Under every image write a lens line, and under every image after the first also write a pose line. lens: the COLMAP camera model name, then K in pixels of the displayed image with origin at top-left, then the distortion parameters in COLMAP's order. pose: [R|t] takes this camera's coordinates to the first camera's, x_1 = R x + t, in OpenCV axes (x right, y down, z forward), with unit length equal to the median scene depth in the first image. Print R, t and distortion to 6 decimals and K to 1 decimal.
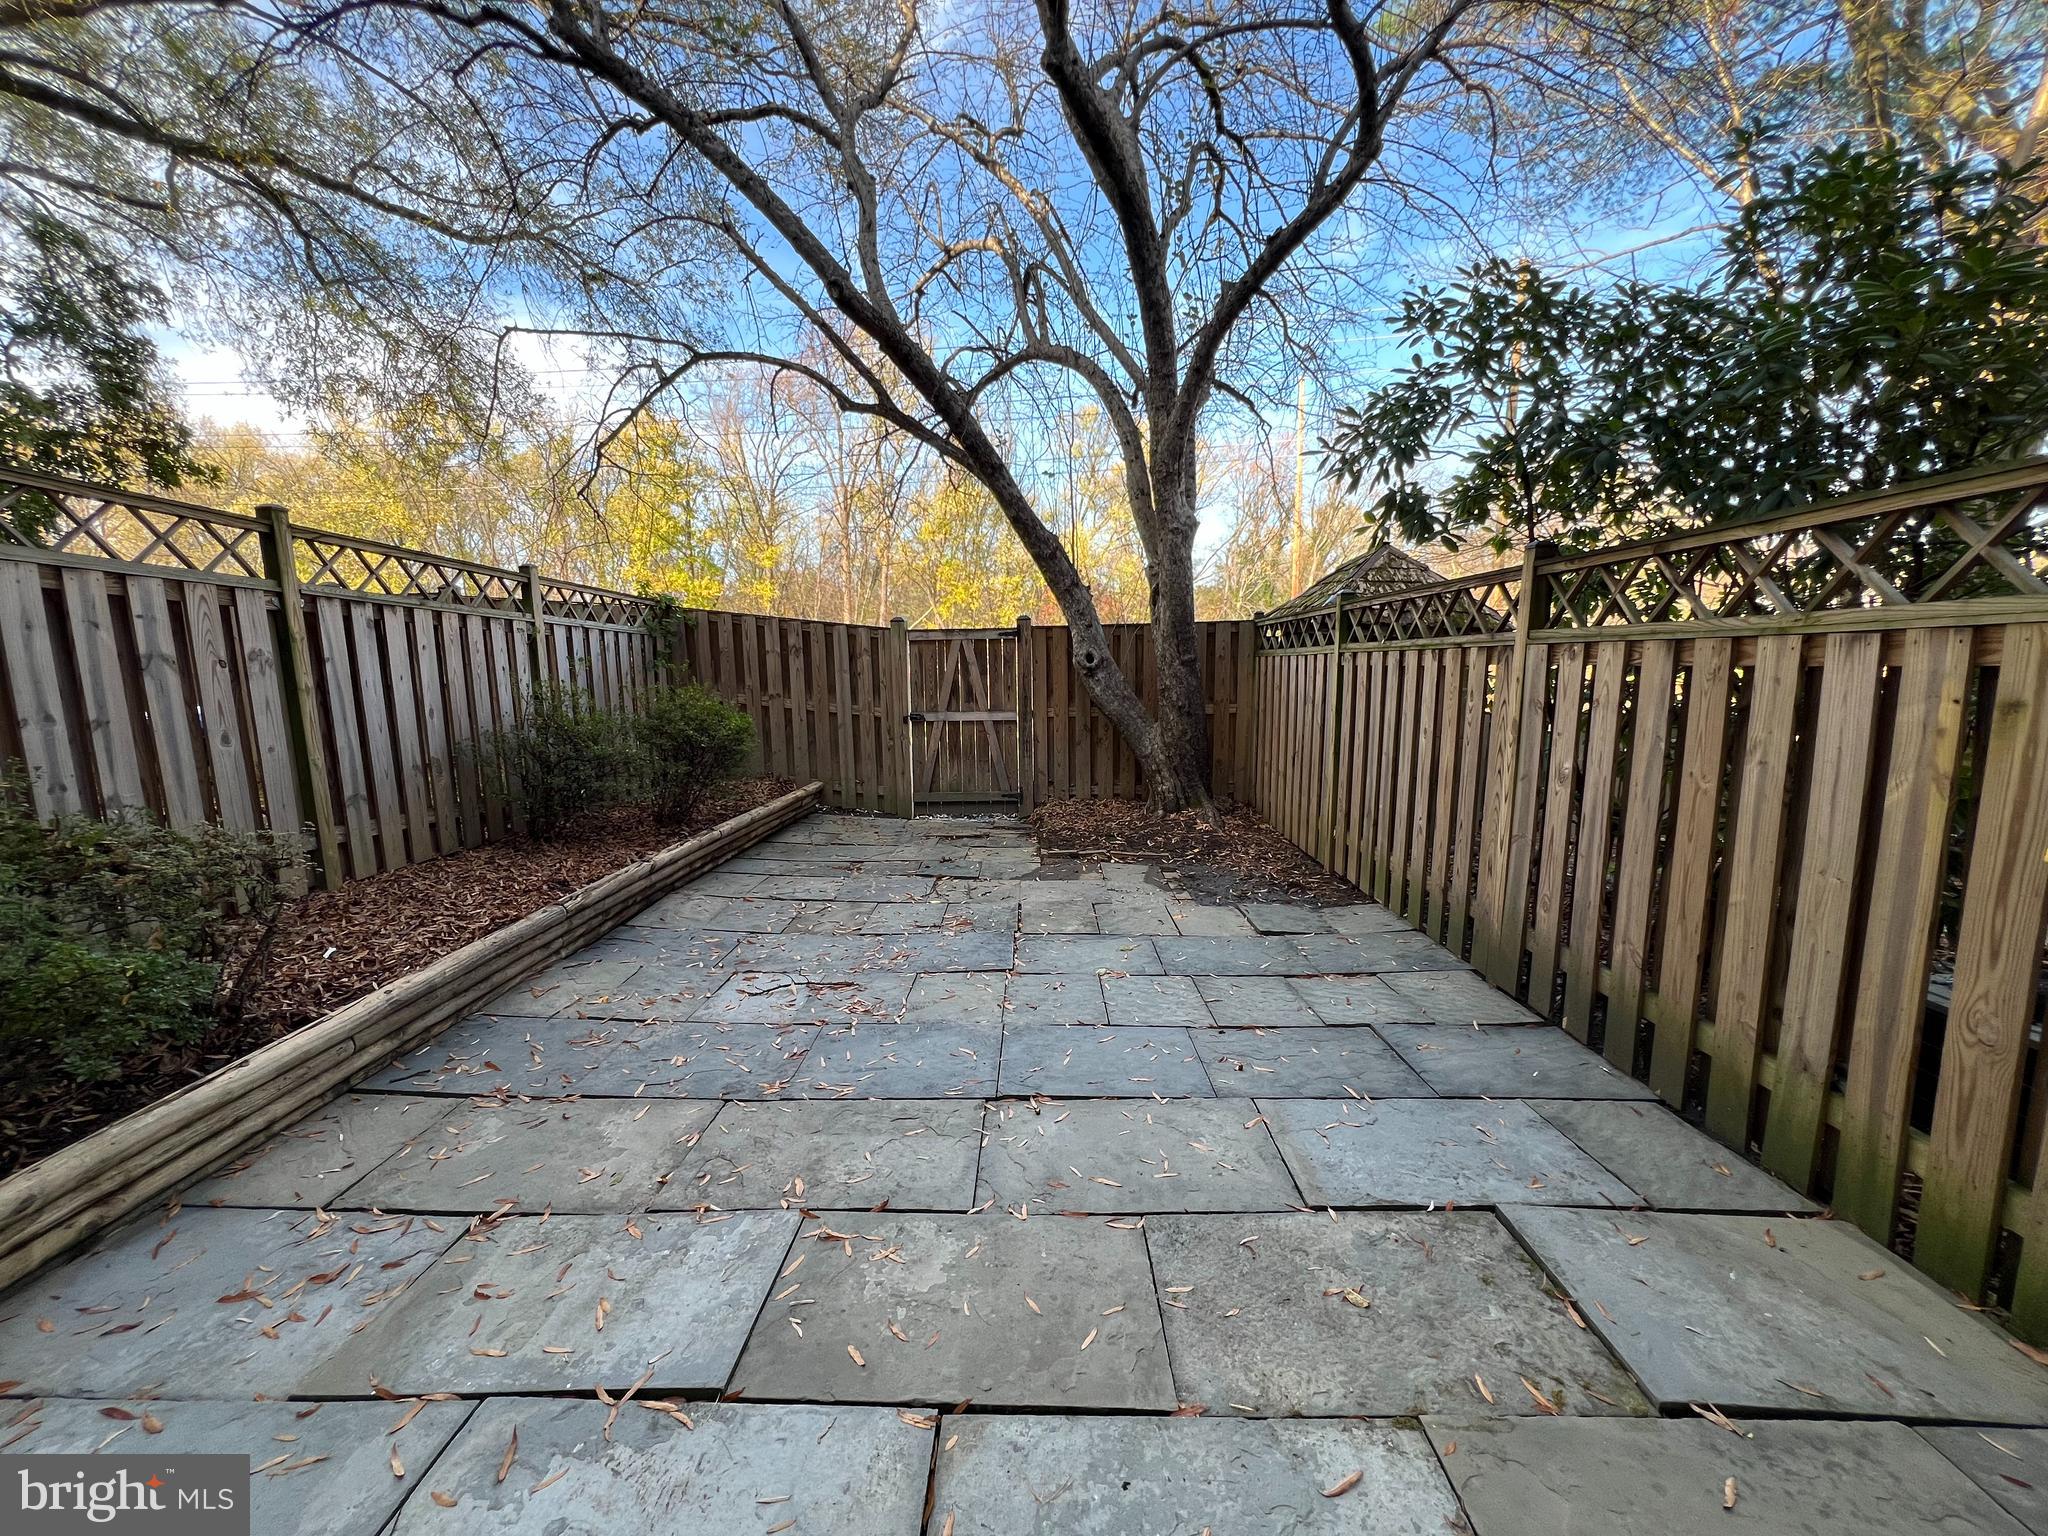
lens RADIAL K [[812.9, 0, 1019.1], [0, 812.9, 759.4], [0, 0, 1]] dist [-0.002765, 0.000771]
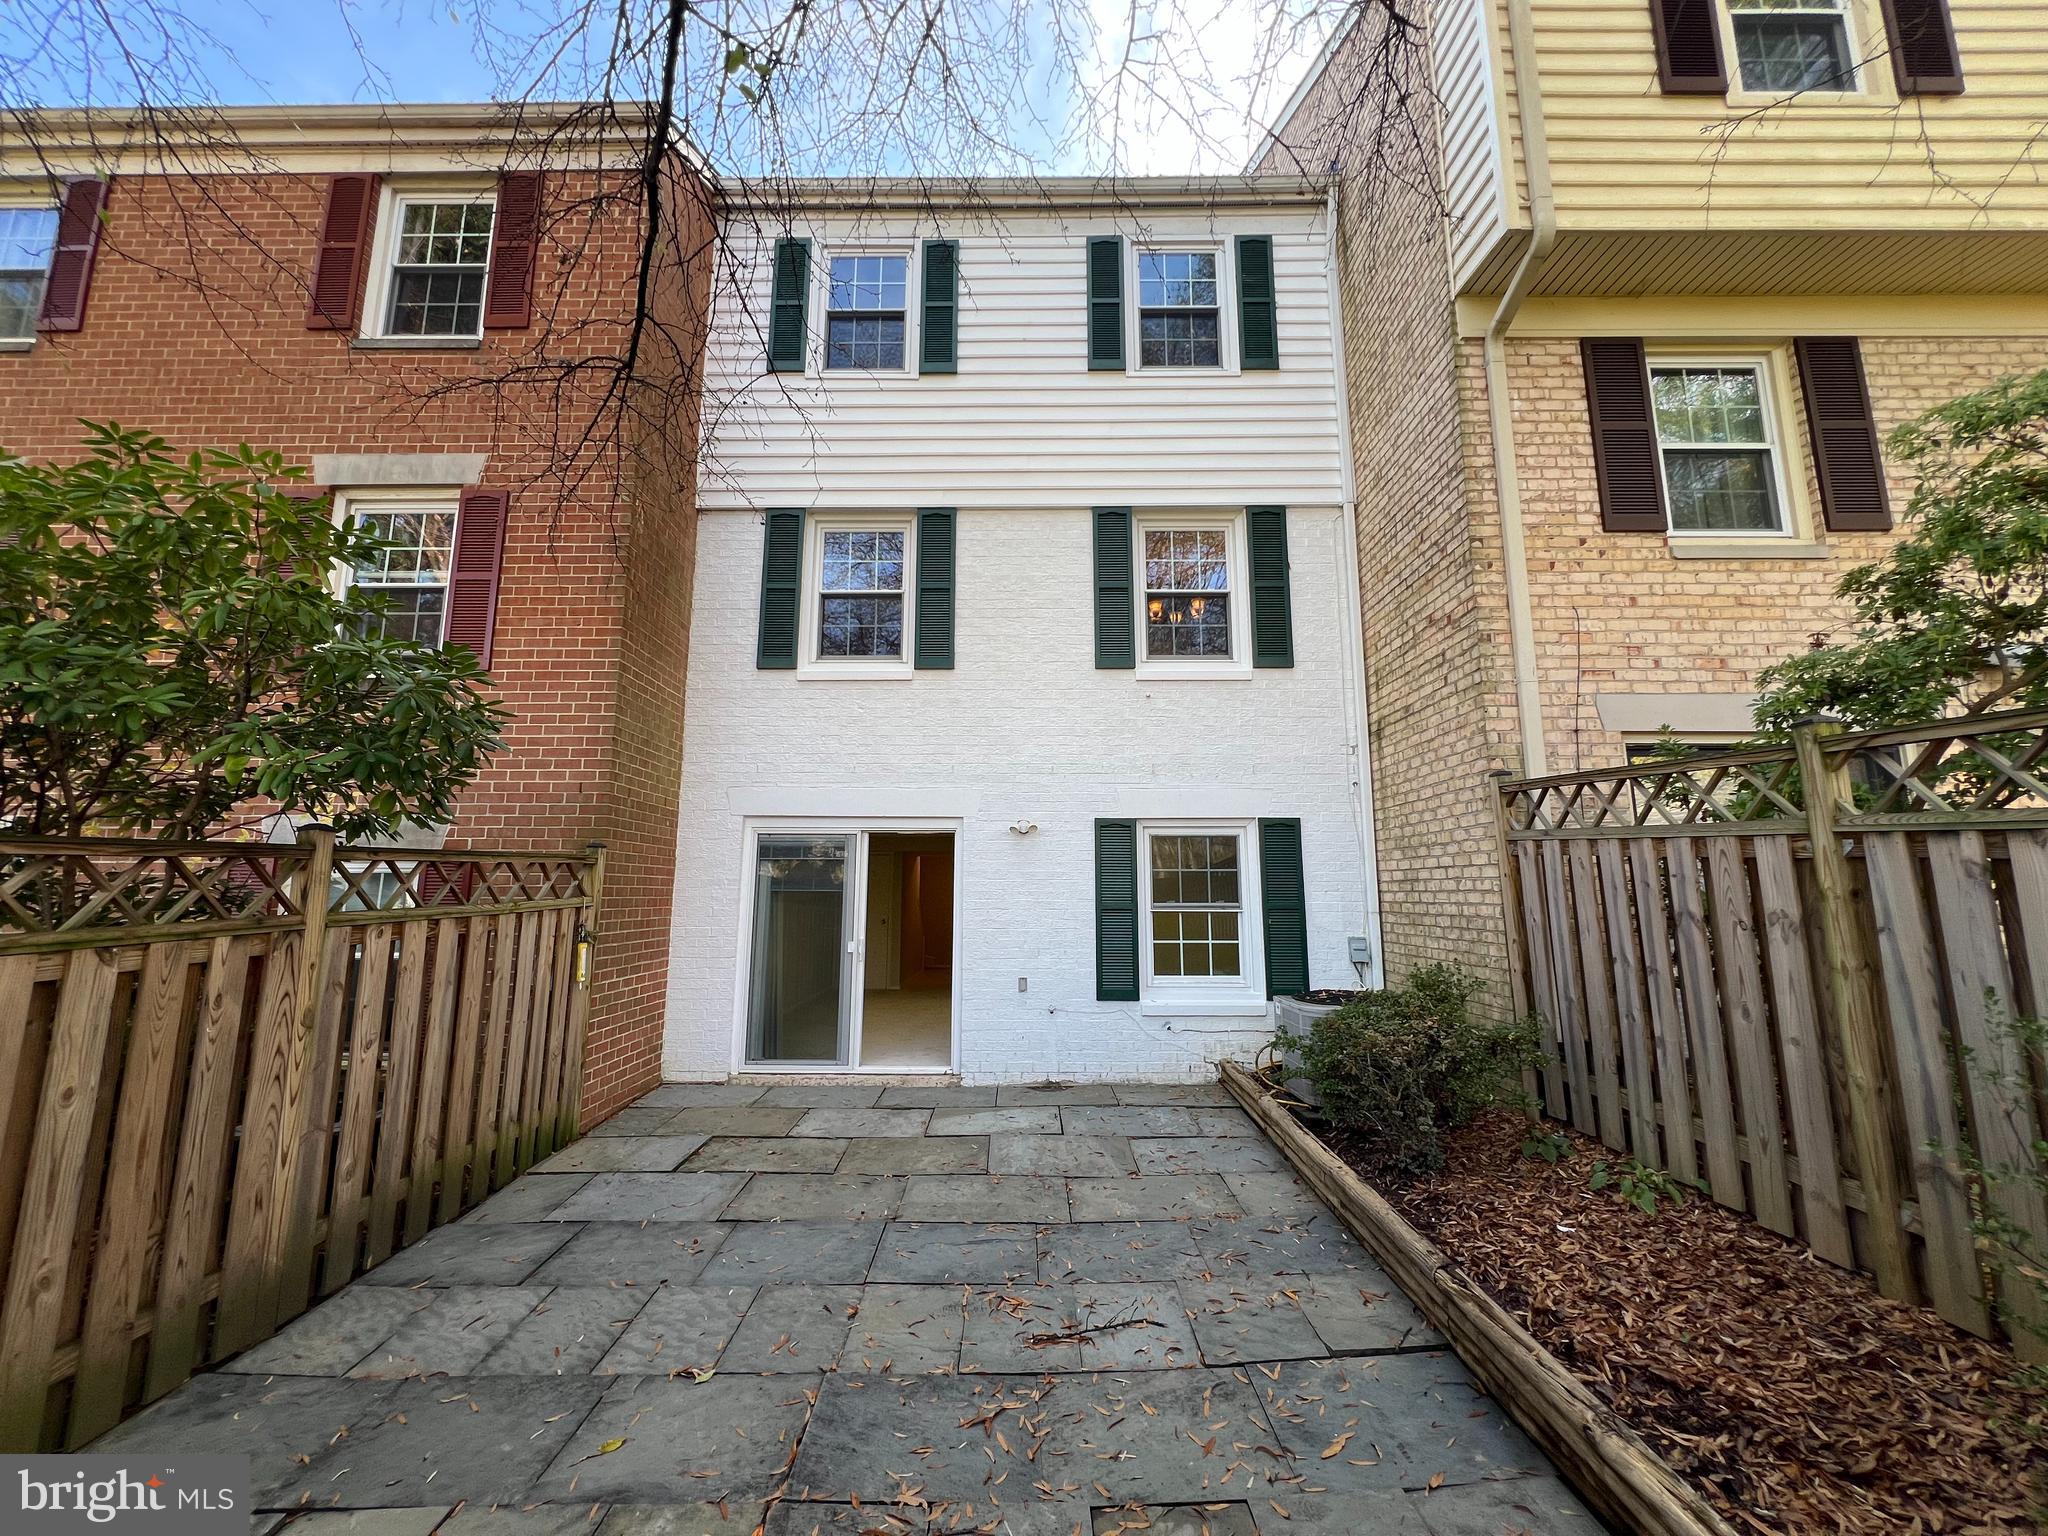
lens RADIAL K [[812.9, 0, 1025.4], [0, 812.9, 764.9], [0, 0, 1]] dist [-0.002765, 0.000771]
pose [[-0.999420, 0.014388, -0.030871, -0.161882], [0.014719, 0.999836, -0.010526, -0.259064], [0.030715, -0.010974, -0.999468, 1.638880]]
